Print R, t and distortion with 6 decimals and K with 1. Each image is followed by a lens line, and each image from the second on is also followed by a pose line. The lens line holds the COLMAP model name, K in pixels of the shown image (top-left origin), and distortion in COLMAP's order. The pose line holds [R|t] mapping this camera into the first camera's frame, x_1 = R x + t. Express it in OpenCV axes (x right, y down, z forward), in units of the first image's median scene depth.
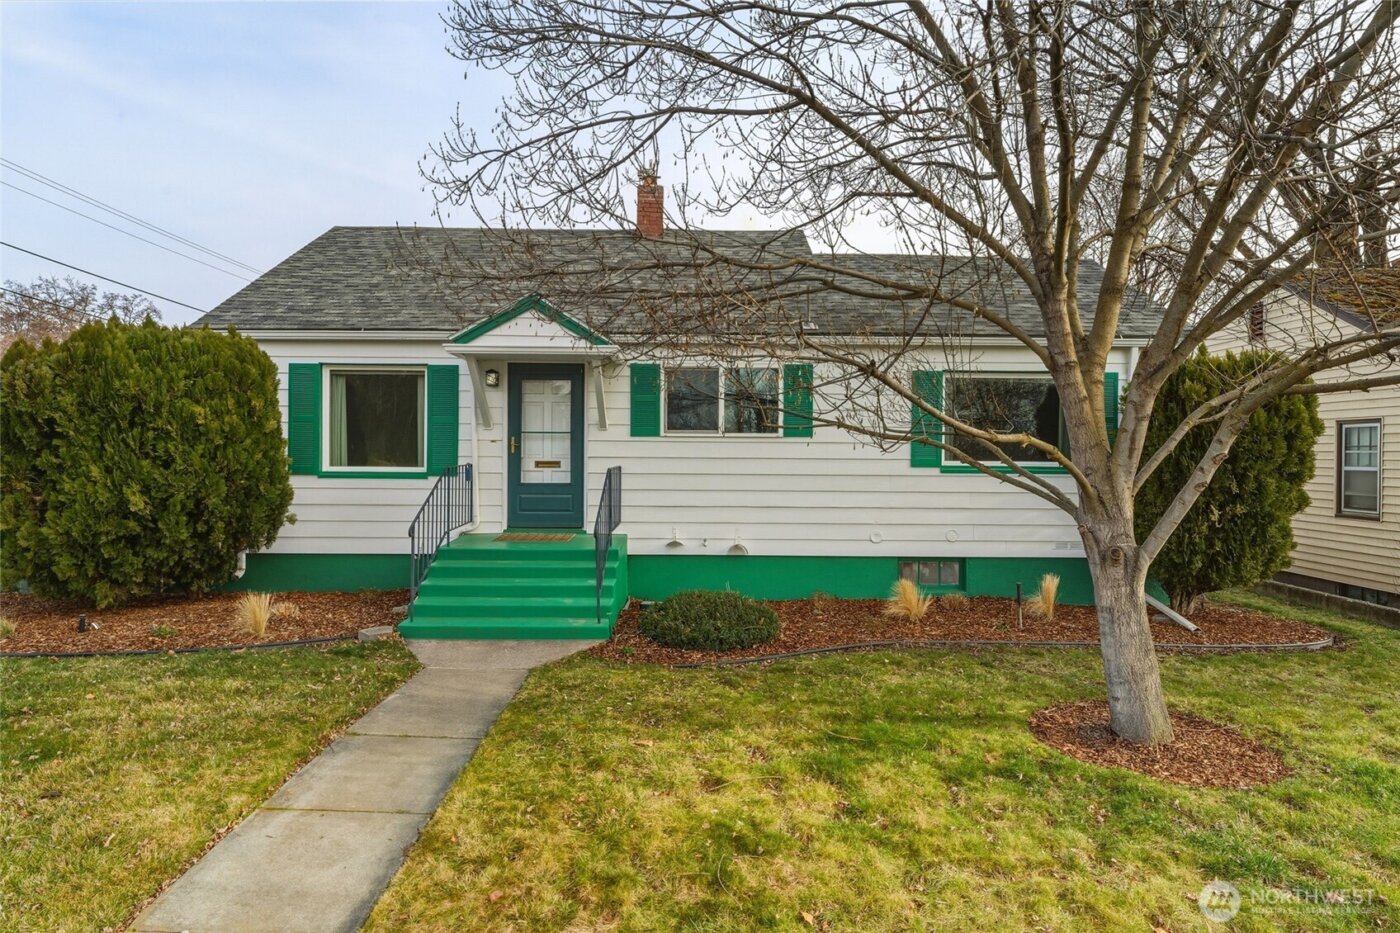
lens RADIAL K [[803.5, 0, 748.5], [0, 803.5, 481.0], [0, 0, 1]] dist [0.005641, -0.001489]
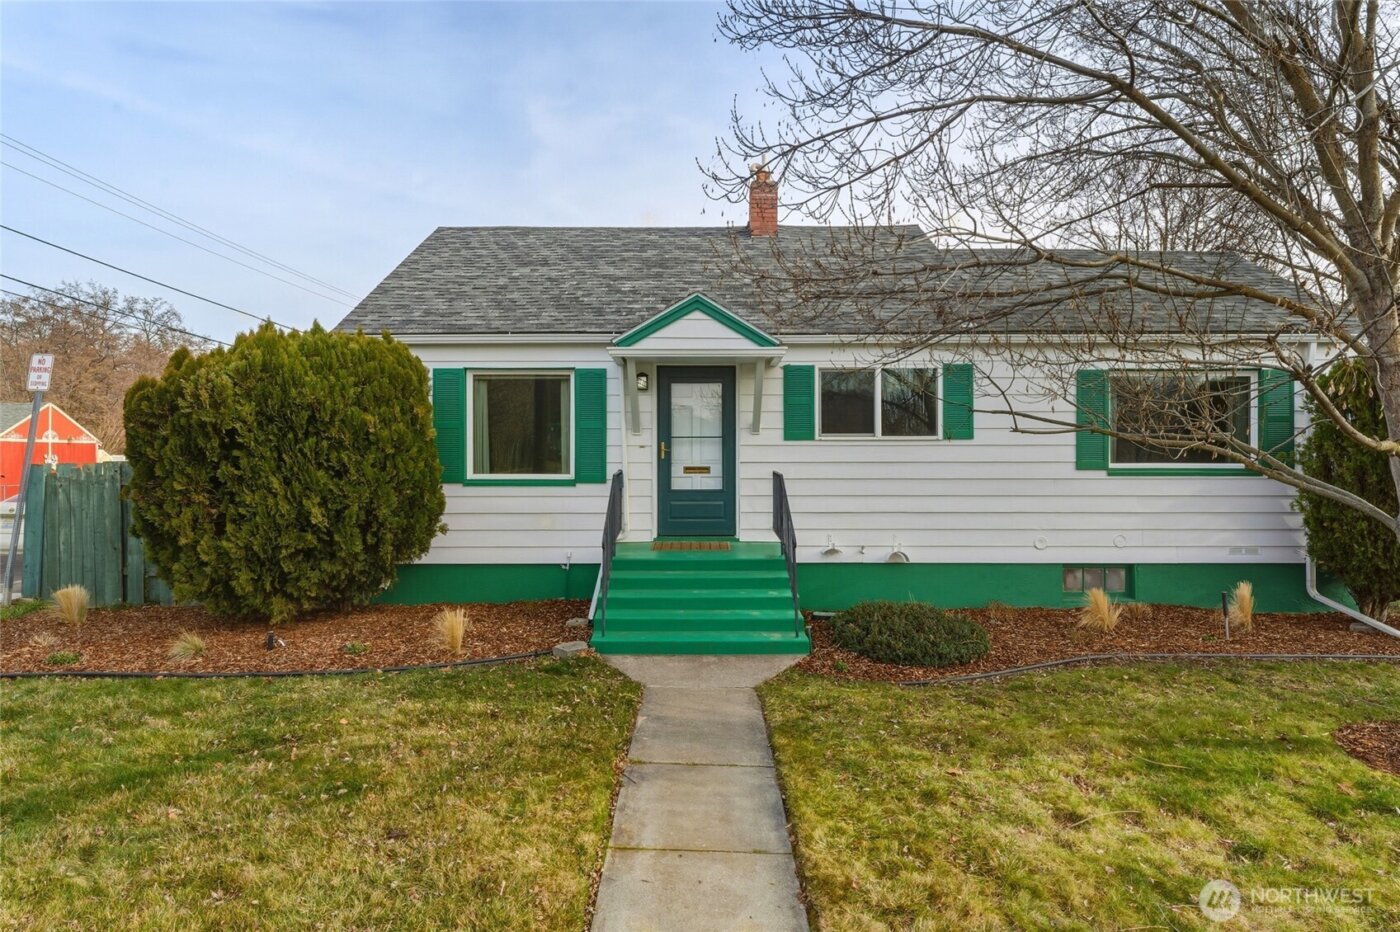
lens RADIAL K [[803.5, 0, 683.4], [0, 803.5, 476.0], [0, 0, 1]] dist [0.005641, -0.001489]
pose [[0.999879, -0.007925, -0.013375, -0.303935], [0.007915, 0.999968, -0.000799, -0.015508], [0.013381, 0.000693, 0.999910, 0.038111]]
